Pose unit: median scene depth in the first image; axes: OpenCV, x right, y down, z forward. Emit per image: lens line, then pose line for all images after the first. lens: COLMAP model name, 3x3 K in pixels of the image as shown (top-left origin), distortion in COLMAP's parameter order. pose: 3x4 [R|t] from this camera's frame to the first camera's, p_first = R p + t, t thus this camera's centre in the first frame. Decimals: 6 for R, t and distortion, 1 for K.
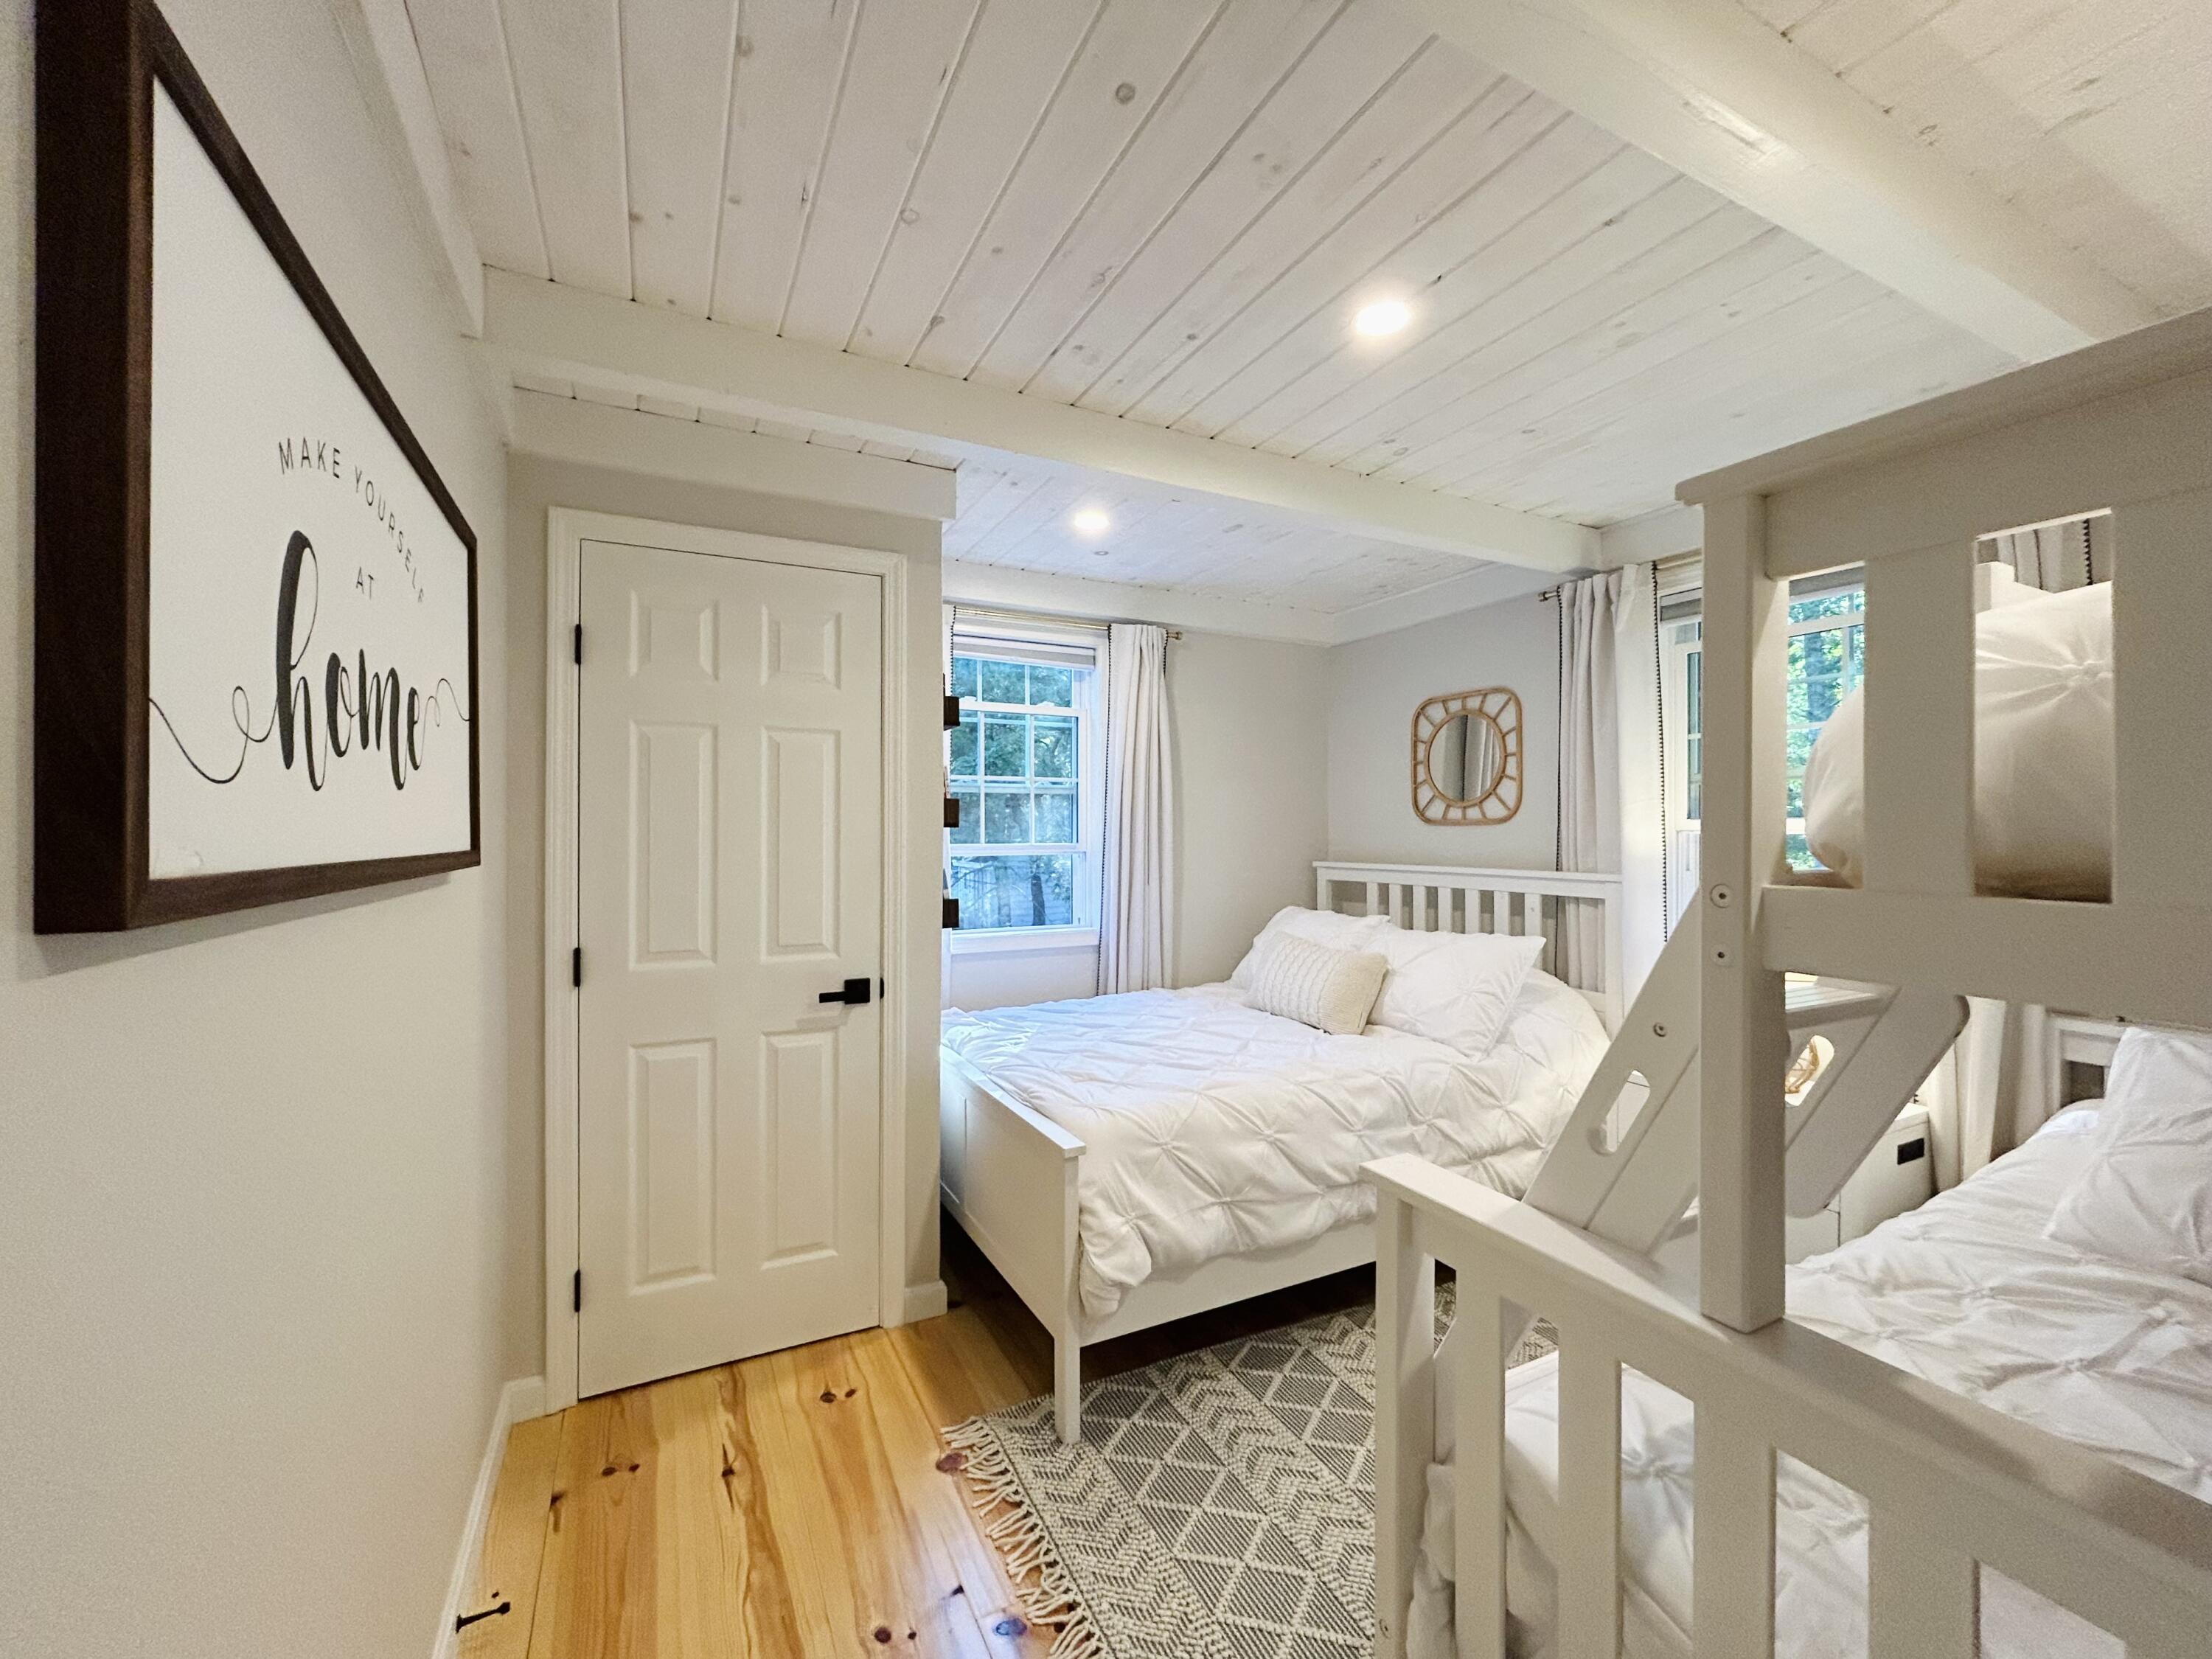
lens RADIAL K [[884.6, 0, 1095.2], [0, 884.6, 832.3], [0, 0, 1]] dist [0.011353, -0.000143]
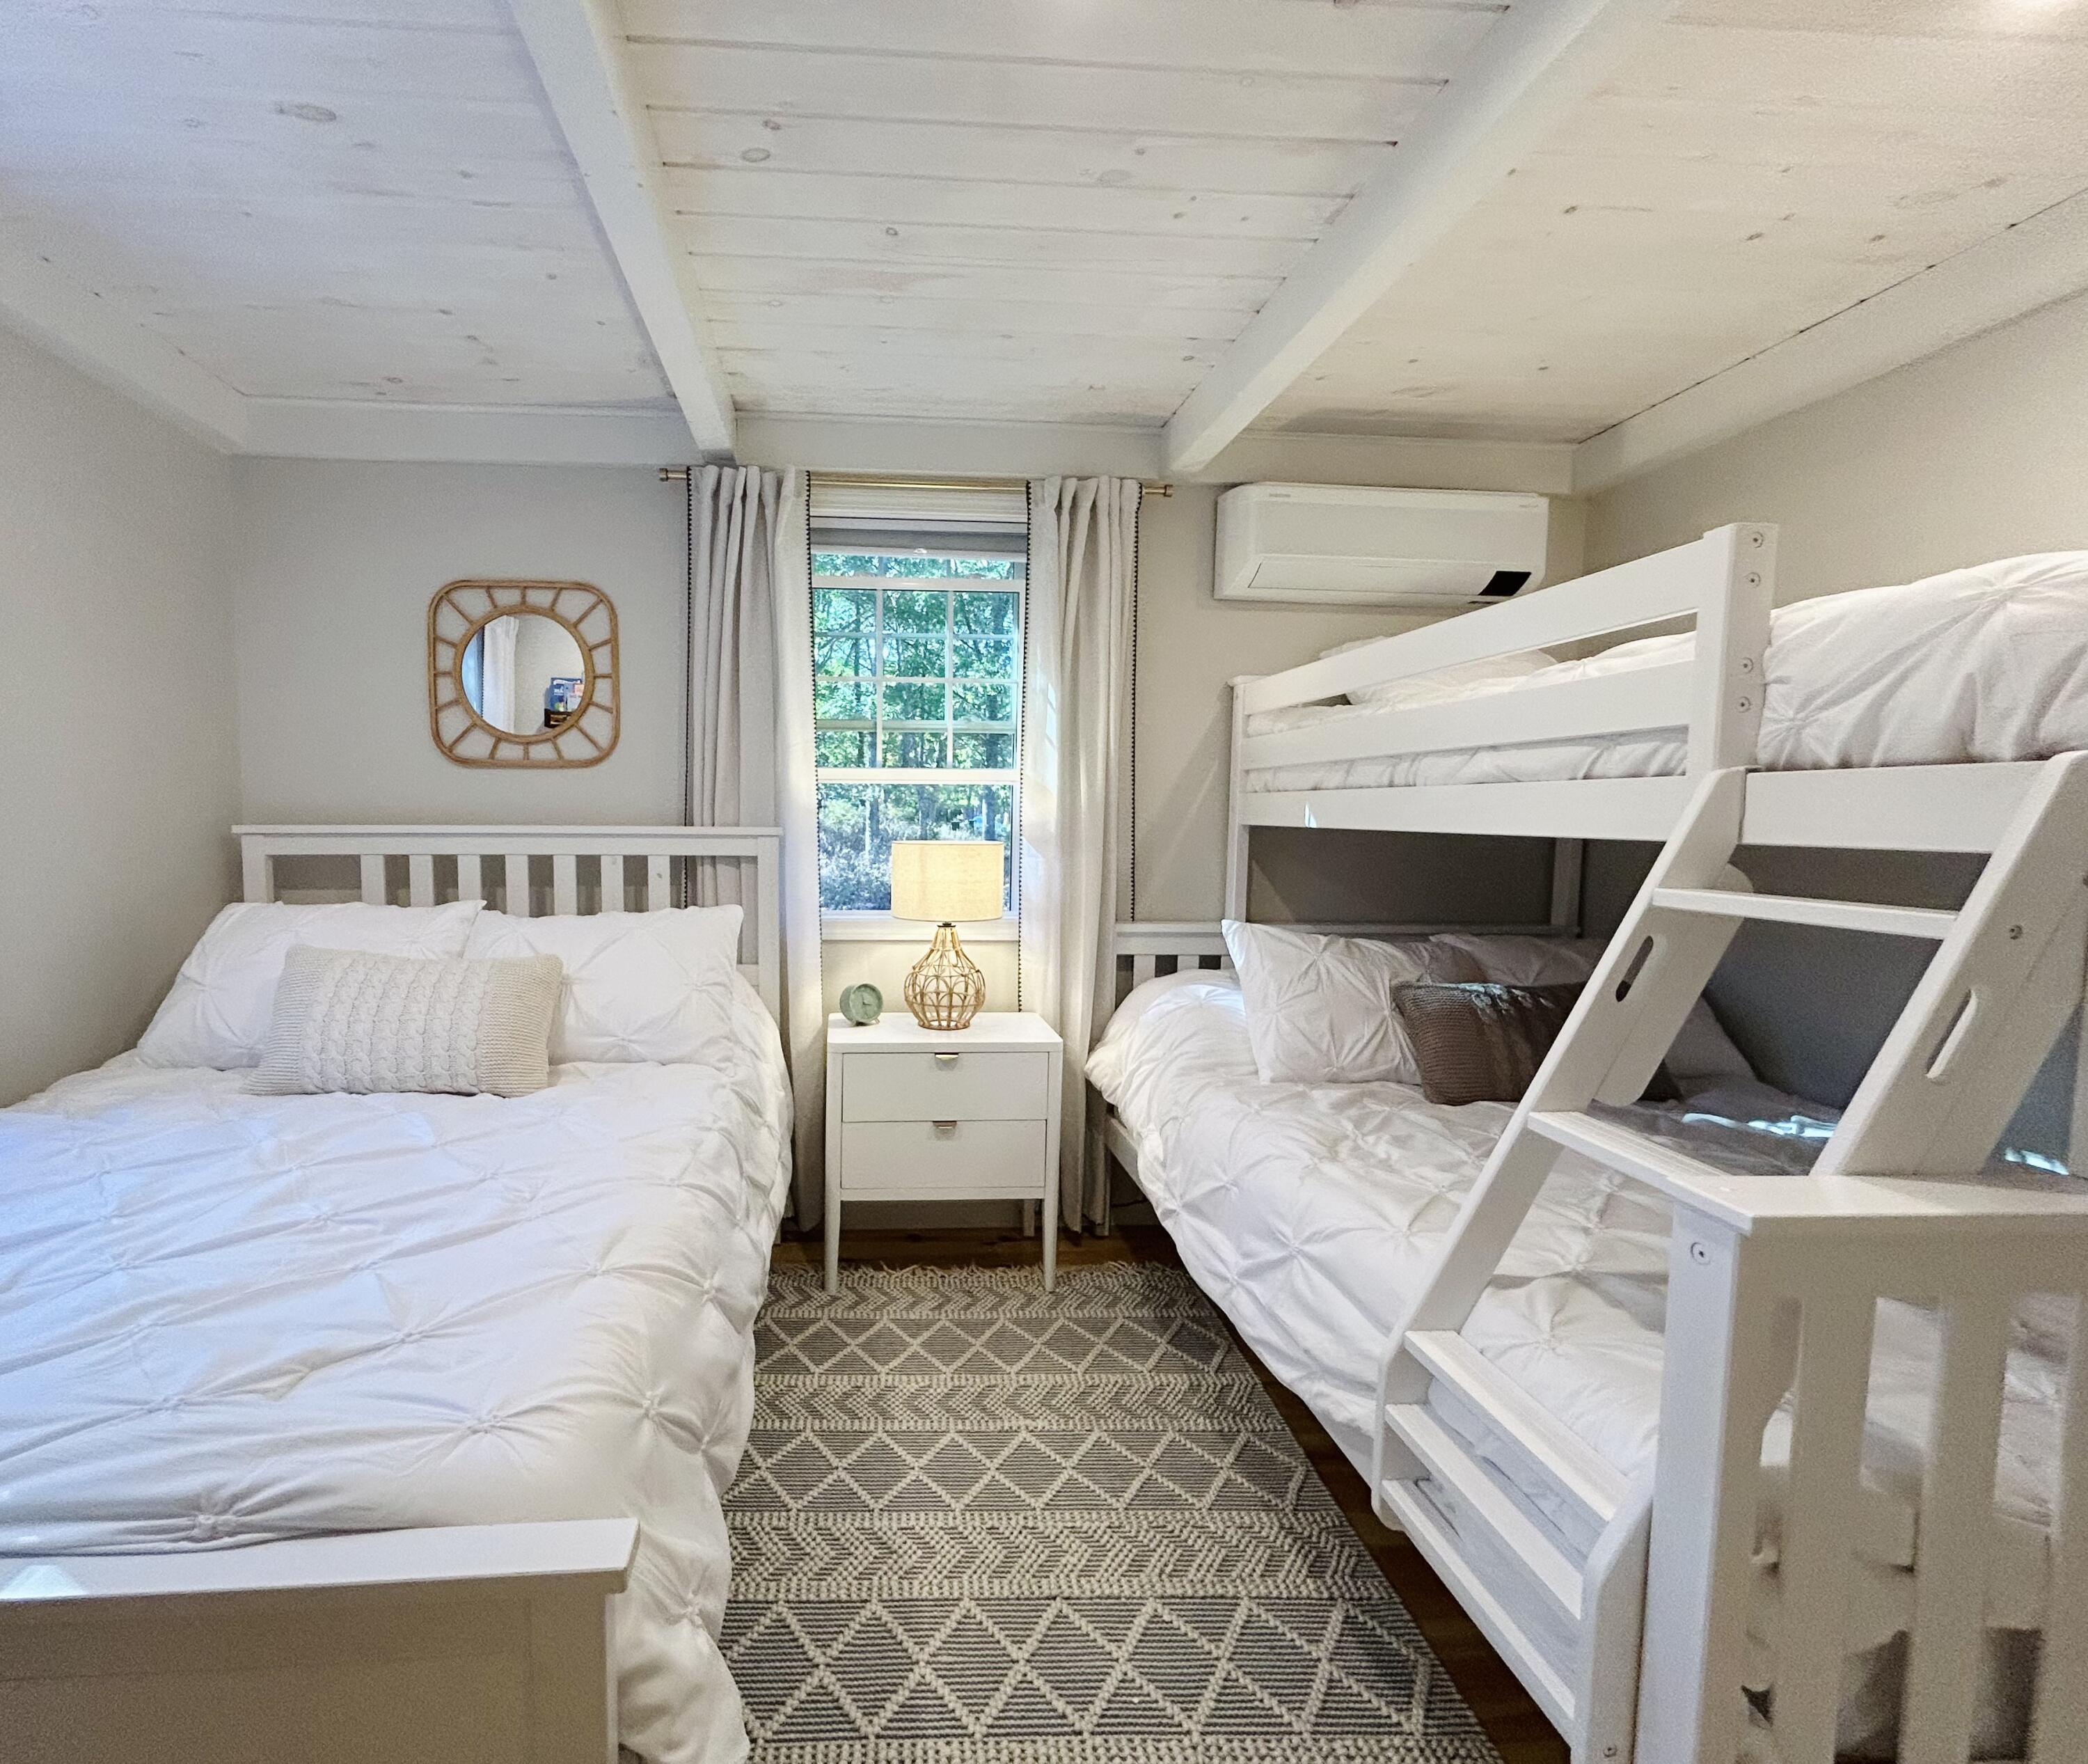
lens RADIAL K [[955.3, 0, 1042.9], [0, 955.3, 874.1], [0, 0, 1]] dist [-0.004318, -0.000553]
pose [[0.393835, -0.063522, 0.916984, -0.145108], [-0.006943, 0.997375, 0.072073, 0.020323], [-0.919155, -0.034752, 0.392360, 0.328229]]
